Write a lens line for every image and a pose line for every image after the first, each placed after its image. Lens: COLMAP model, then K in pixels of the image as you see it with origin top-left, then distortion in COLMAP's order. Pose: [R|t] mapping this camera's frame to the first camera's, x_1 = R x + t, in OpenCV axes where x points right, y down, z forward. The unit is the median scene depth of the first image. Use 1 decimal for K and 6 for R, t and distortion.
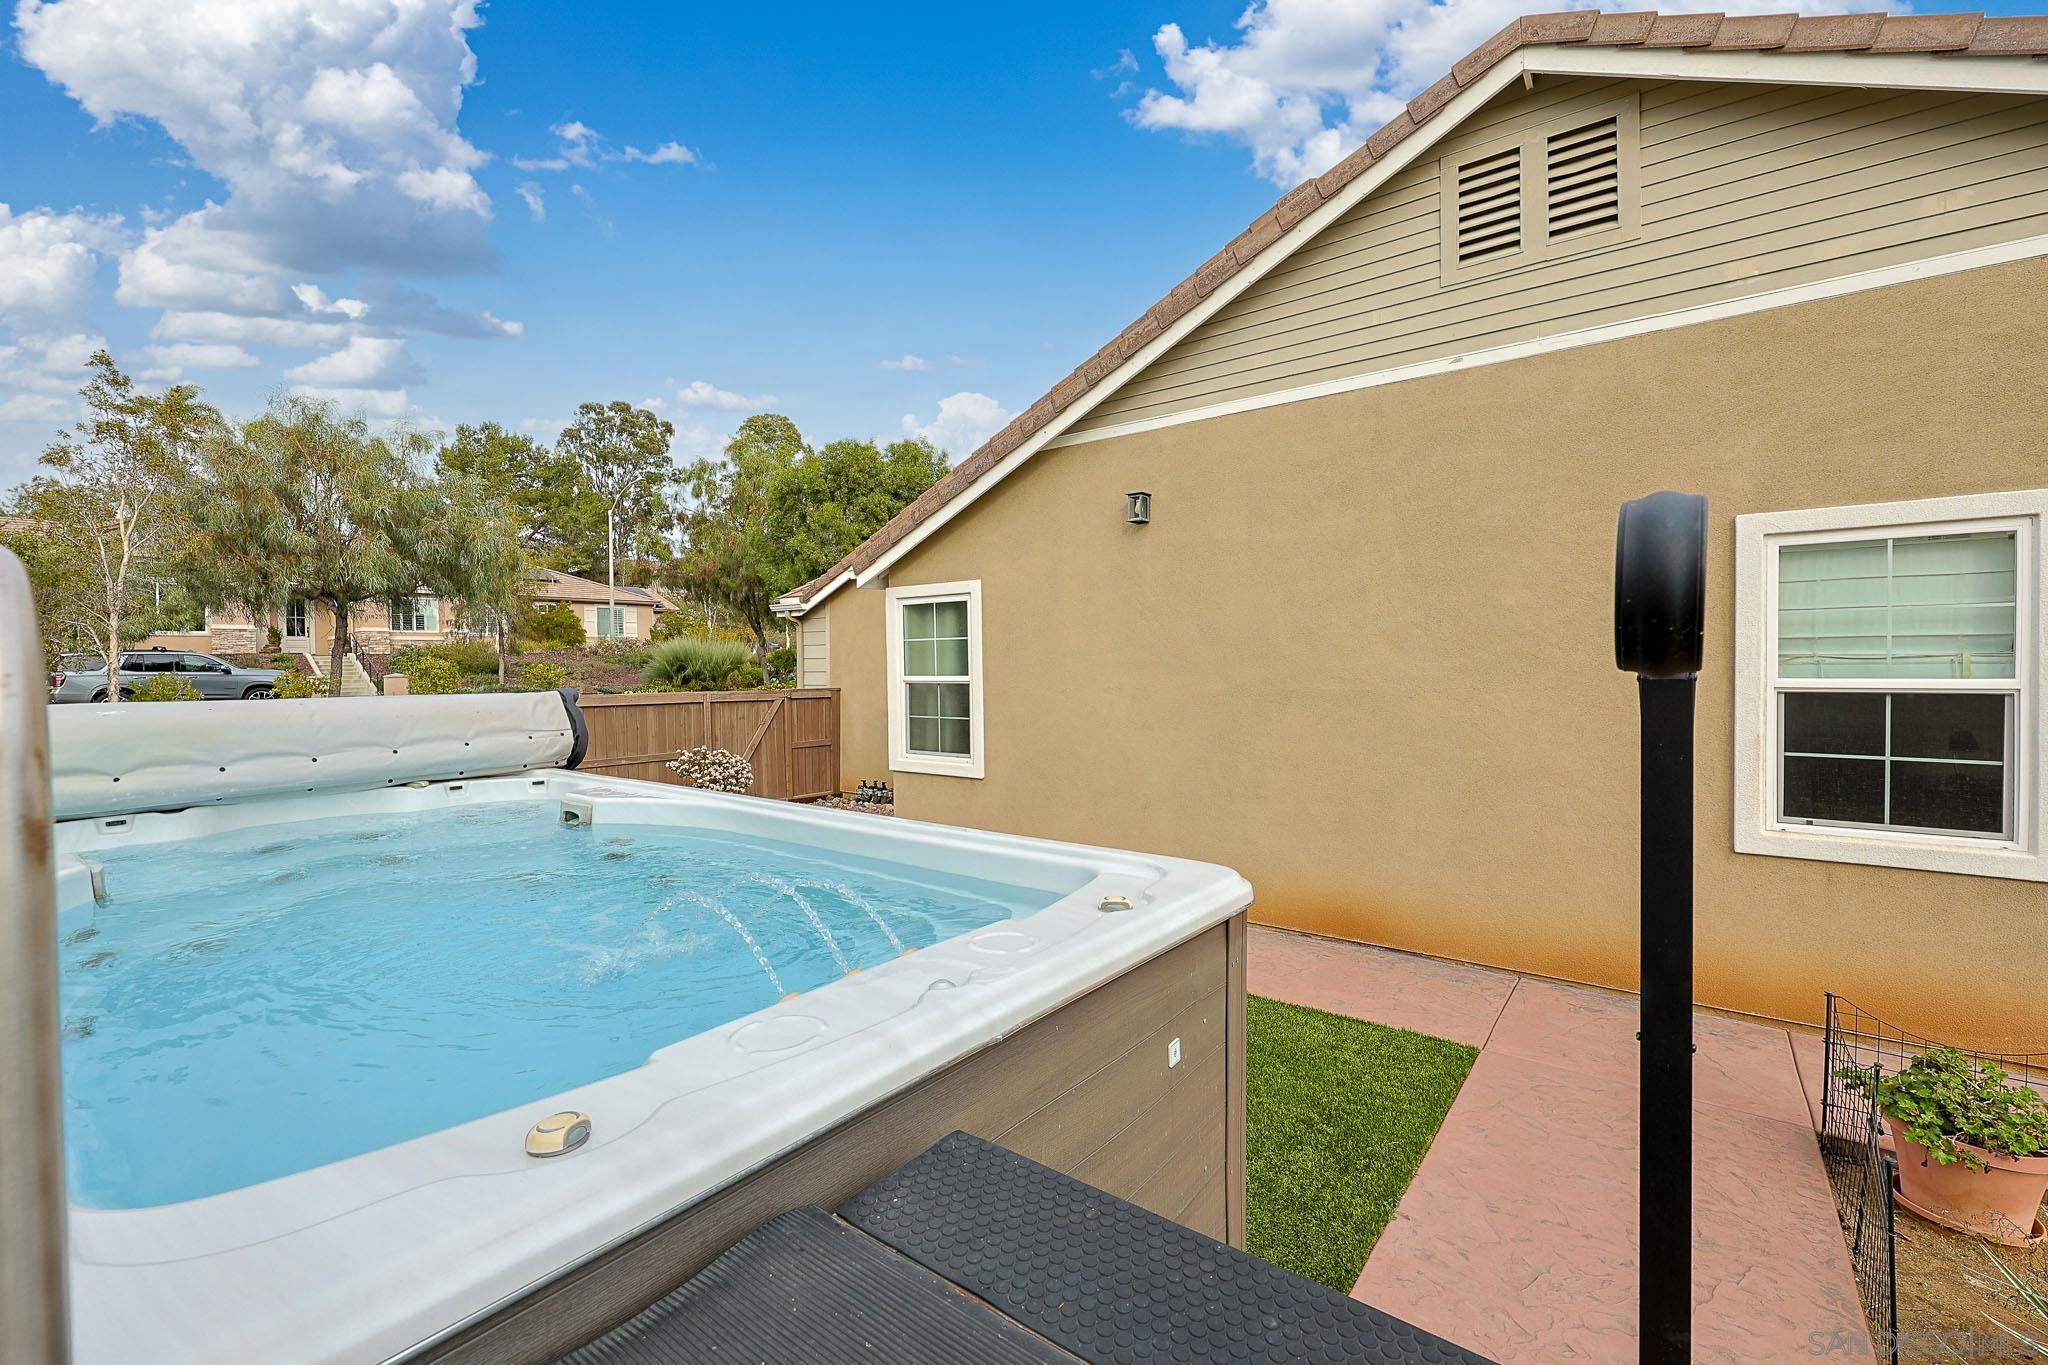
lens RADIAL K [[867.8, 0, 1017.1], [0, 867.8, 681.6], [0, 0, 1]] dist [-0.005236, 0.000022]
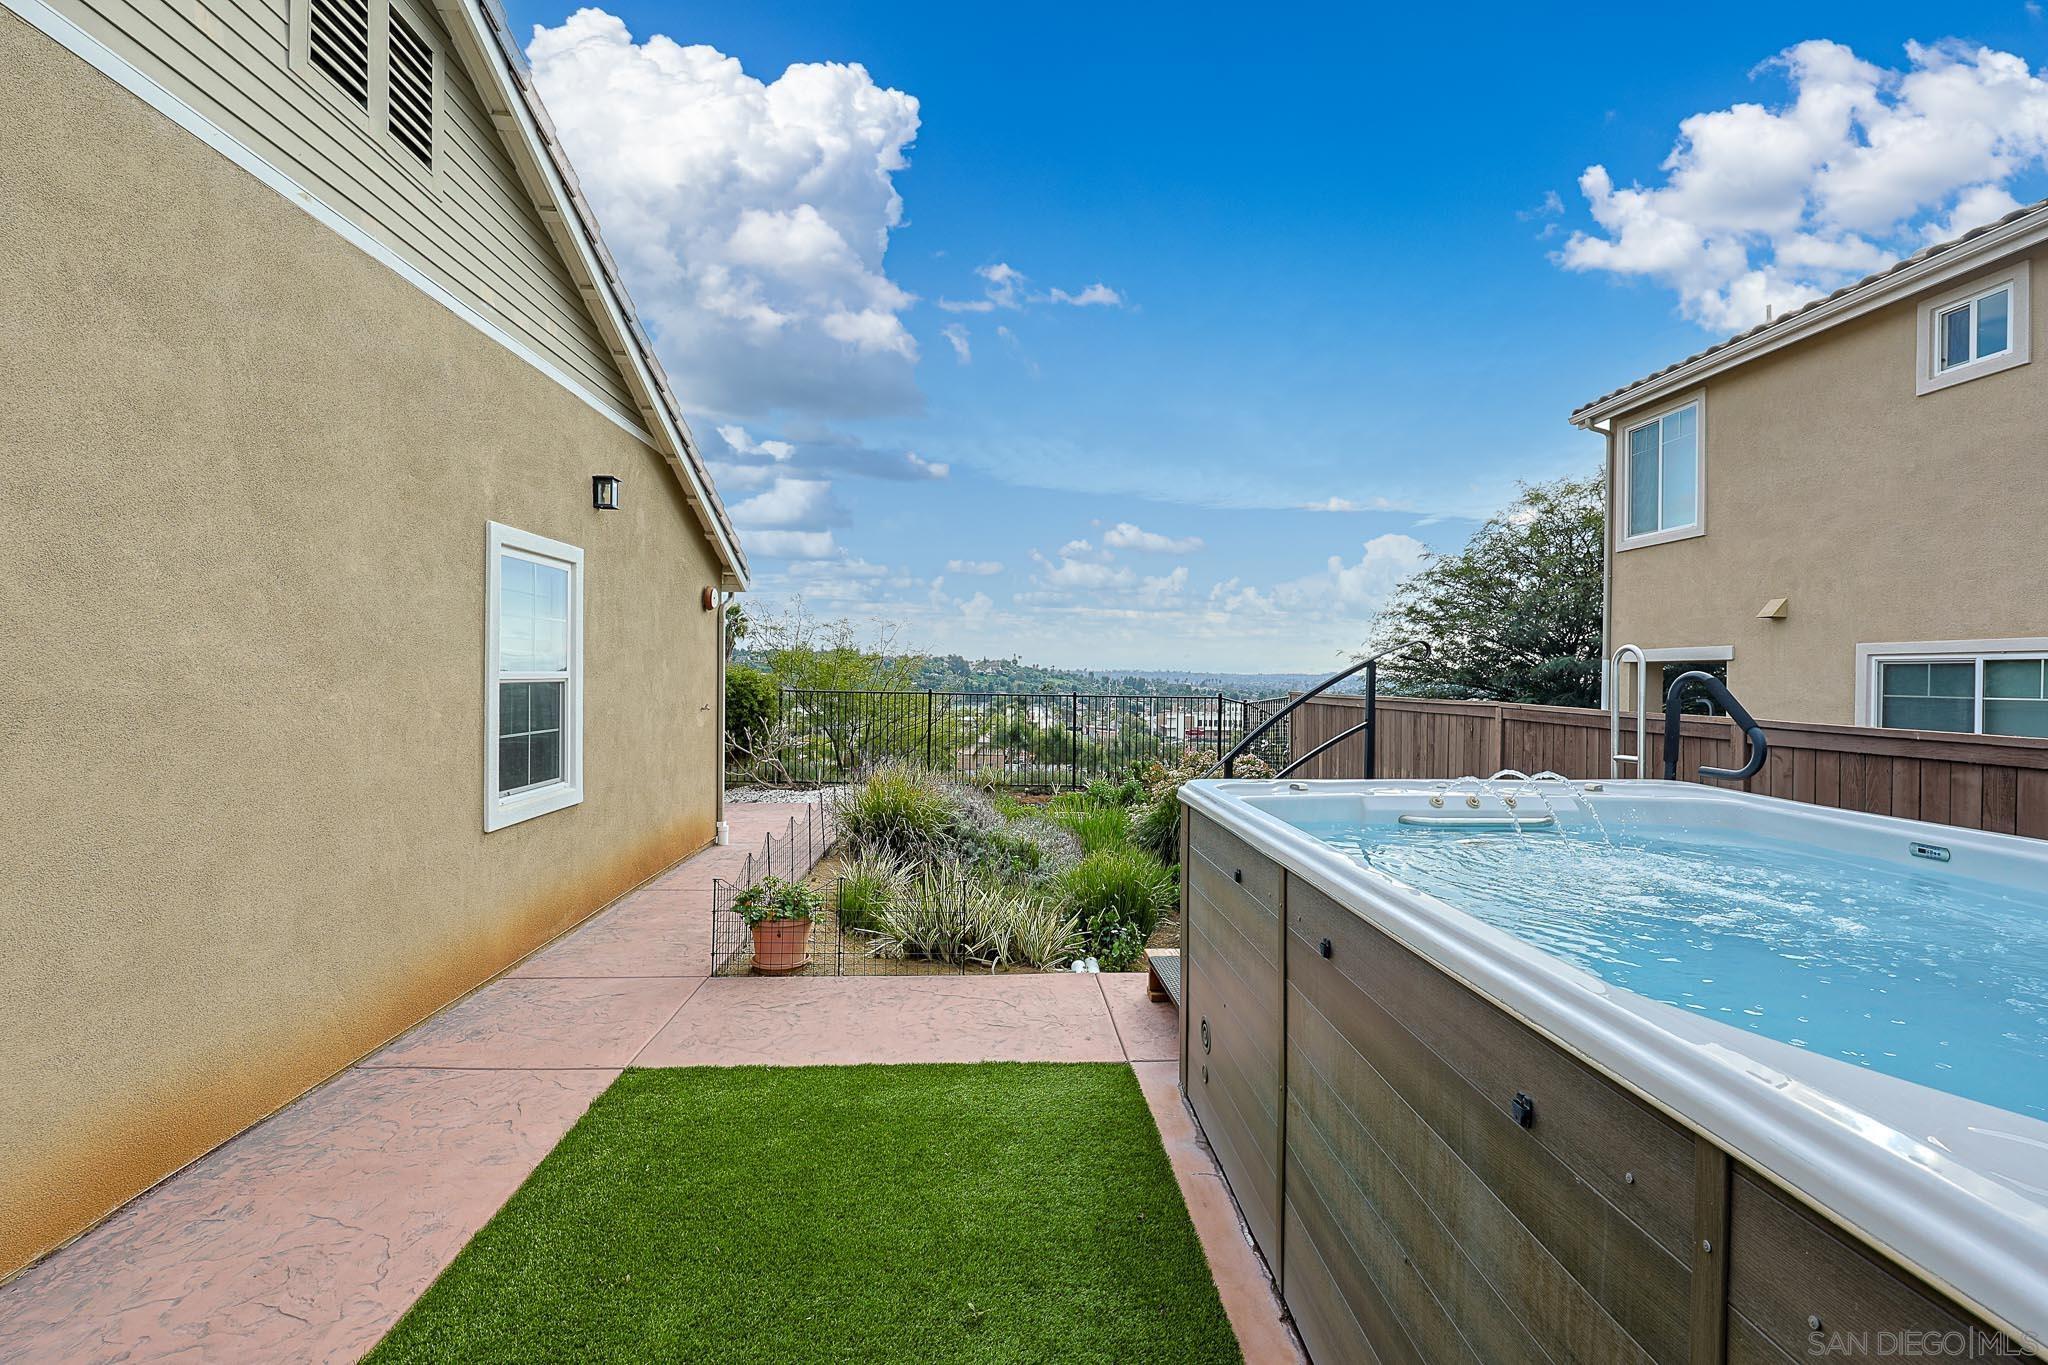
lens RADIAL K [[867.8, 0, 1009.7], [0, 867.8, 670.3], [0, 0, 1]] dist [-0.005236, 0.000022]
pose [[-0.637936, 0.002229, 0.770086, -0.392867], [0.006923, 0.999972, 0.002840, -0.002946], [-0.770058, 0.007143, -0.637933, 1.122173]]
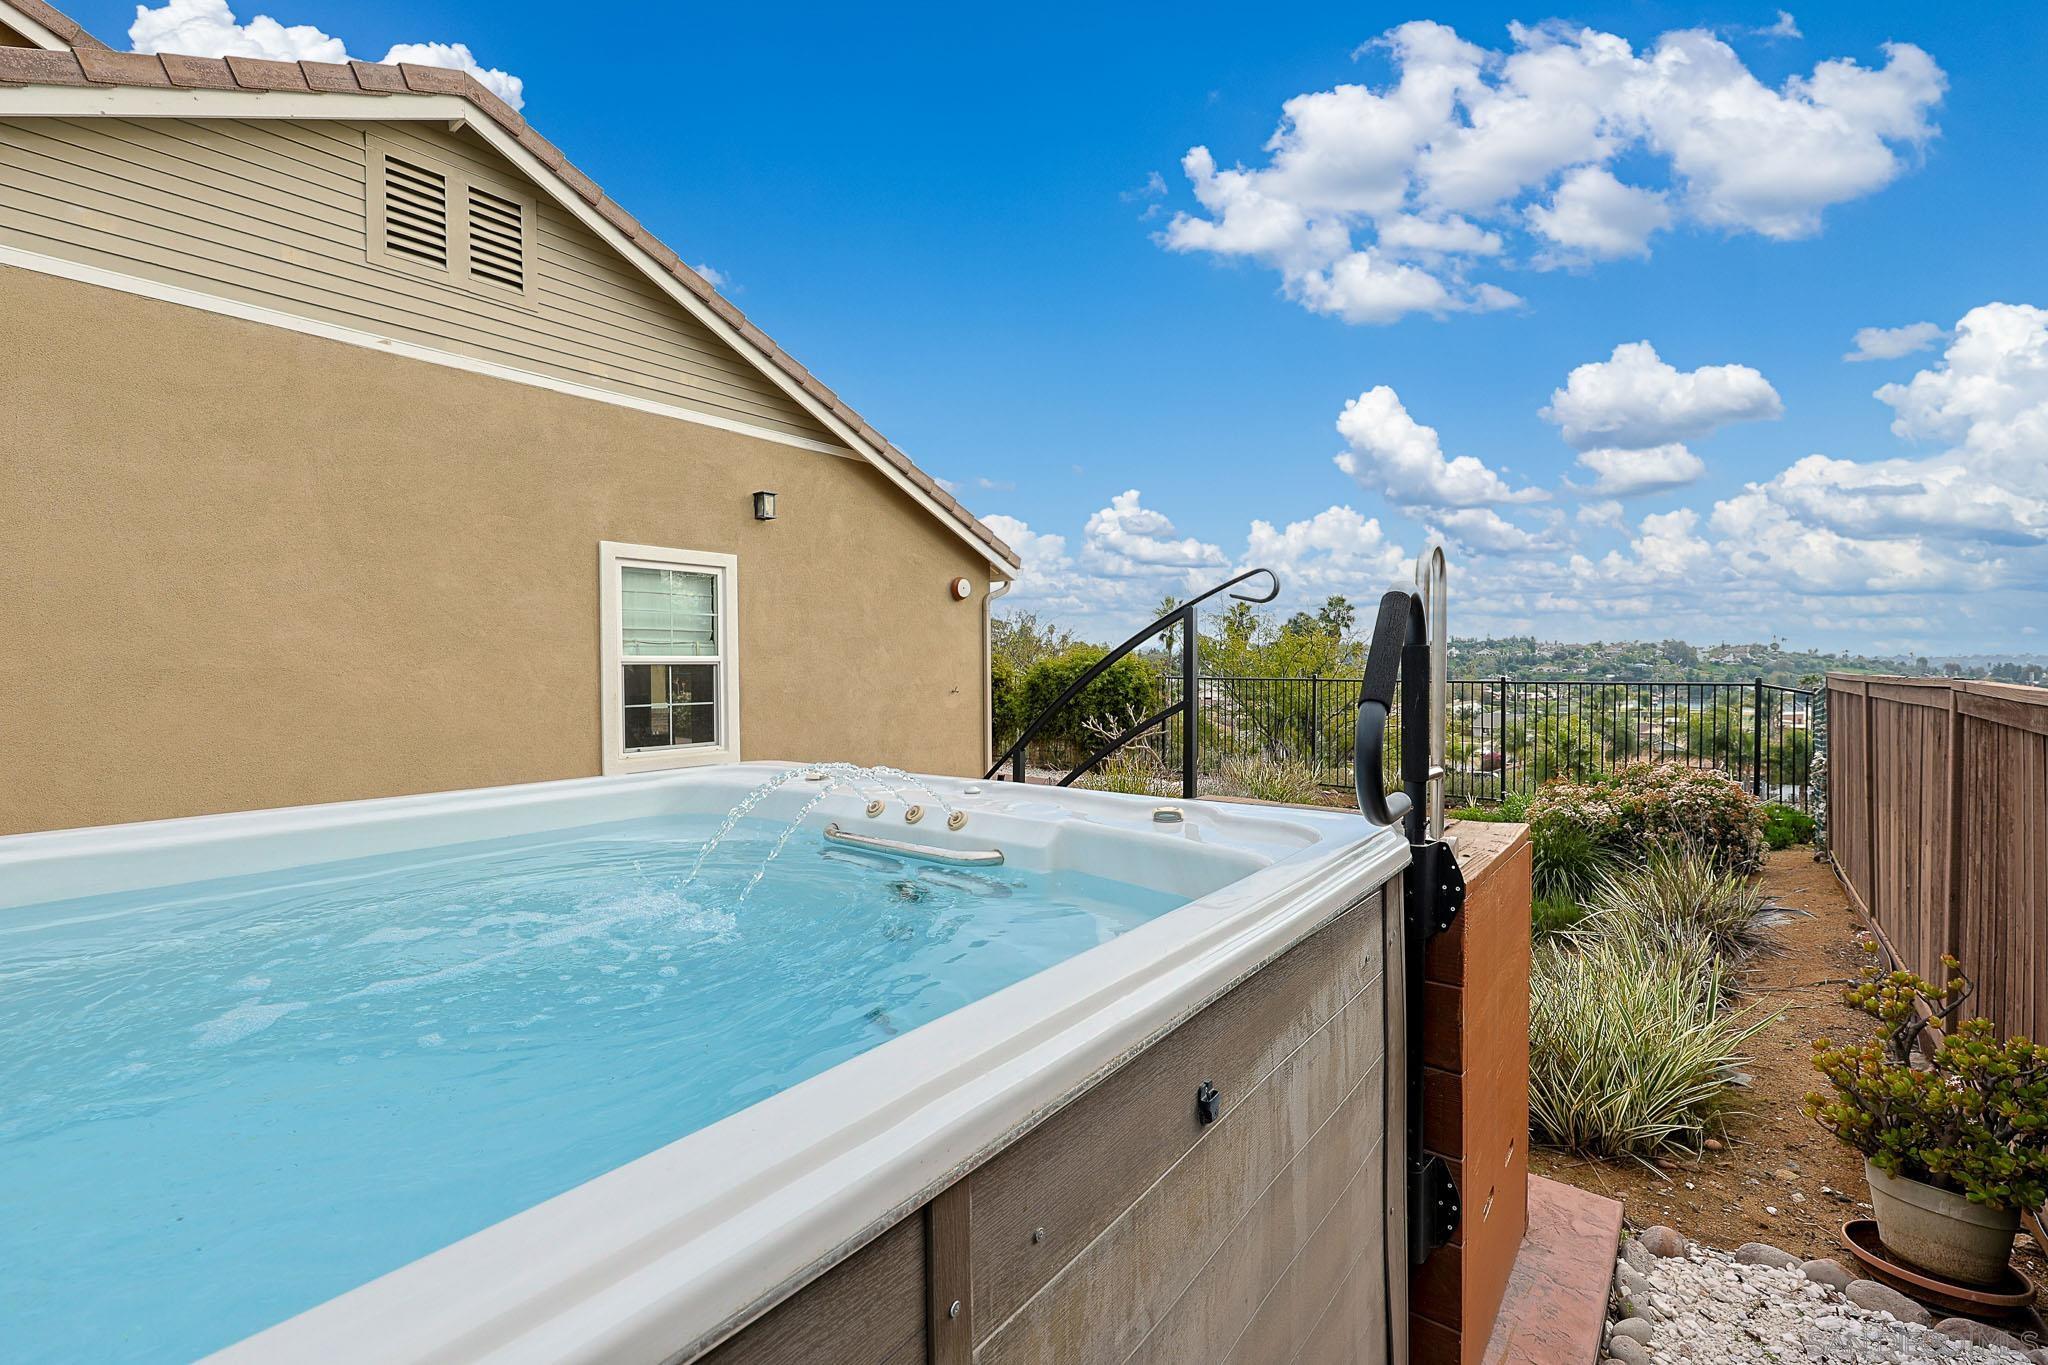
lens RADIAL K [[867.8, 0, 1014.7], [0, 867.8, 676.9], [0, 0, 1]] dist [-0.005236, 0.000022]
pose [[0.017479, -0.006690, 0.999825, -0.553193], [0.023889, 0.999695, 0.006271, 0.037296], [-0.999562, 0.023775, 0.017633, 0.279456]]
